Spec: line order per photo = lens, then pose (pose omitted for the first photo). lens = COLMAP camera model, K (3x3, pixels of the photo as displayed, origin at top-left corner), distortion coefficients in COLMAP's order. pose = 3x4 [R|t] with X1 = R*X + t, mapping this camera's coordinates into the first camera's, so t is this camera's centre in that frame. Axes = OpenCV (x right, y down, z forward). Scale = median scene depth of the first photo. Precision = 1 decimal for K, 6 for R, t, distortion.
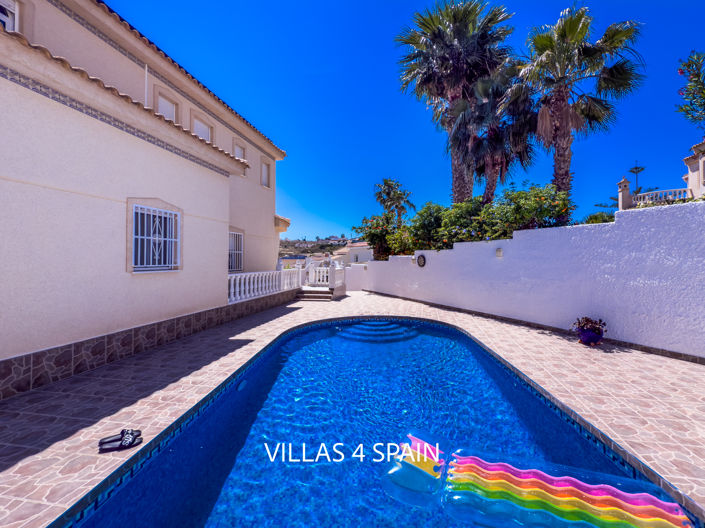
lens RADIAL K [[302.6, 0, 383.8], [0, 302.6, 258.1], [0, 0, 1]] dist [-0.002088, 0.000390]
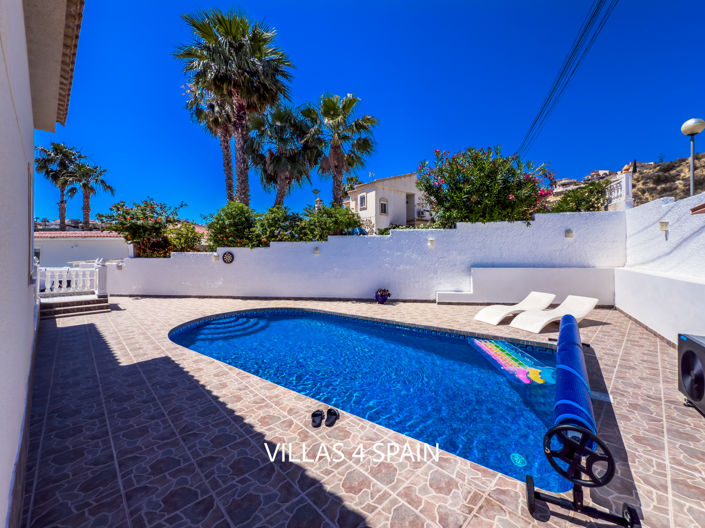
lens RADIAL K [[288.3, 0, 355.8], [0, 288.3, 257.0], [0, 0, 1]] dist [-0.001018, 0.000626]
pose [[0.606537, -0.014669, 0.794920, -0.535636], [0.001643, 0.999851, 0.017197, -0.012338], [-0.795053, -0.009125, 0.606471, 0.072547]]
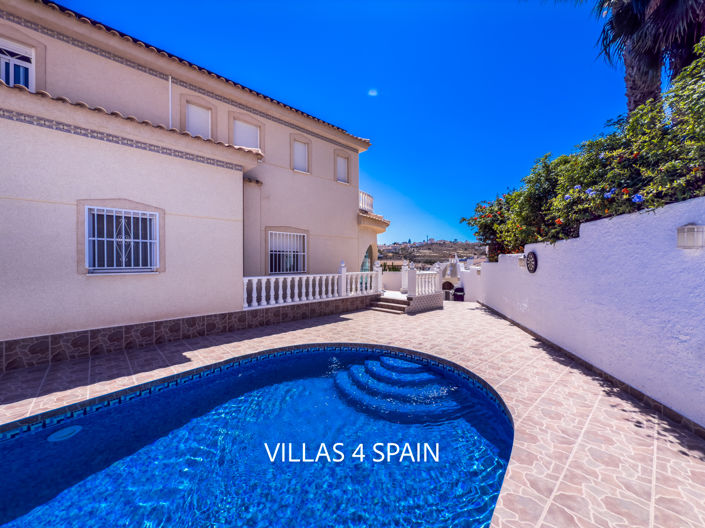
lens RADIAL K [[288.3, 0, 355.9], [0, 288.3, 265.2], [0, 0, 1]] dist [-0.001018, 0.000626]
pose [[0.777588, 0.003421, -0.628765, 0.283120], [0.007788, 0.999856, 0.015071, 0.005720], [0.628726, -0.016616, 0.777450, 0.497041]]
